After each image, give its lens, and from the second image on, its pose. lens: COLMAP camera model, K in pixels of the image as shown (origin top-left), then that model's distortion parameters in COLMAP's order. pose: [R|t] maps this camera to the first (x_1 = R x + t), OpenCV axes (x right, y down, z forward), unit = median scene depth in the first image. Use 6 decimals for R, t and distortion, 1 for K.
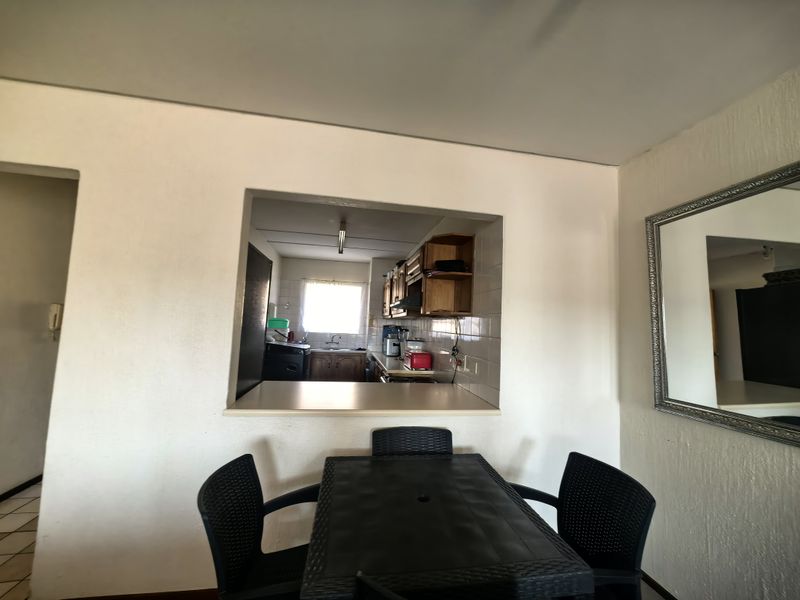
lens RADIAL K [[316.1, 0, 399.4], [0, 316.1, 301.3], [0, 0, 1]] dist [-0.001092, 0.000401]
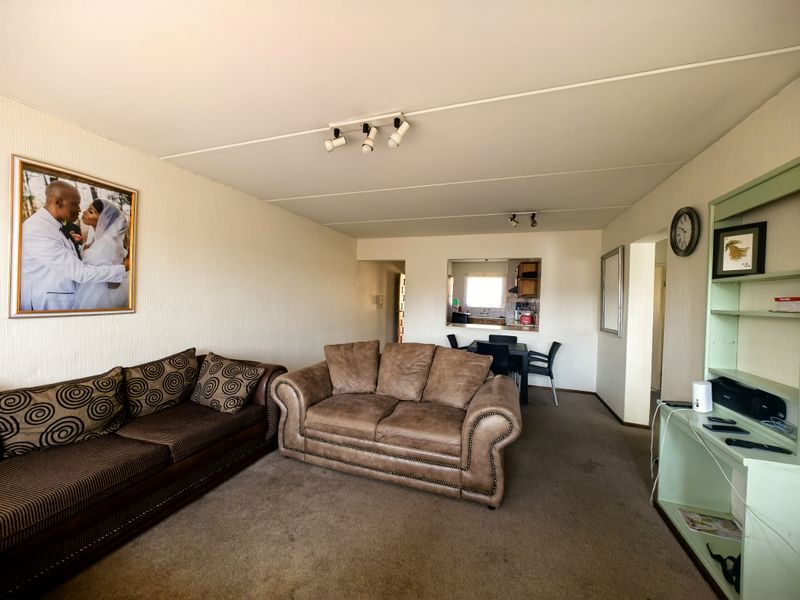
lens RADIAL K [[316.1, 0, 400.8], [0, 316.1, 301.7], [0, 0, 1]] dist [-0.001092, 0.000401]
pose [[0.876543, -0.017014, -0.481023, 0.210251], [0.050801, 0.997063, 0.057304, -0.047338], [0.478636, -0.074666, 0.874833, -0.682831]]
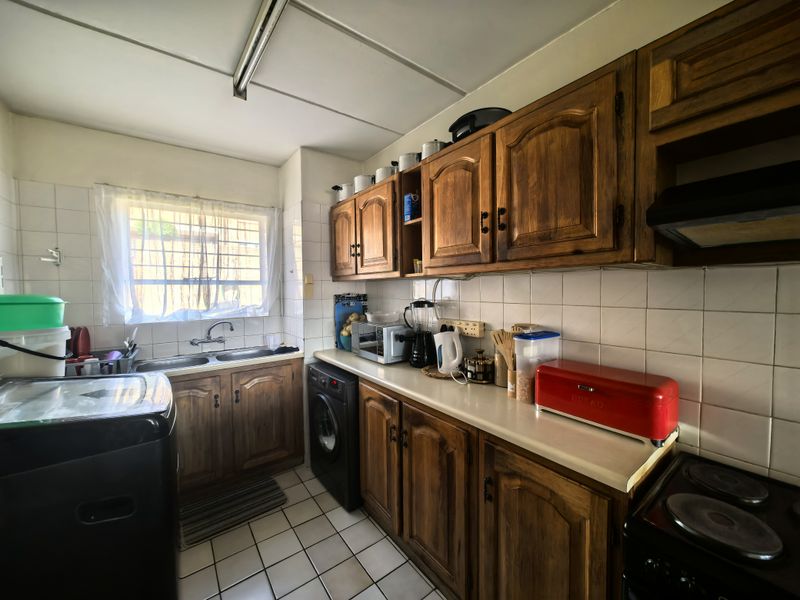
lens RADIAL K [[316.1, 0, 402.2], [0, 316.1, 298.8], [0, 0, 1]] dist [-0.001092, 0.000401]
pose [[0.892059, -0.068378, 0.446716, -0.177528], [0.014430, 0.992293, 0.123074, 0.024102], [-0.451688, -0.103344, 0.886170, 0.534657]]
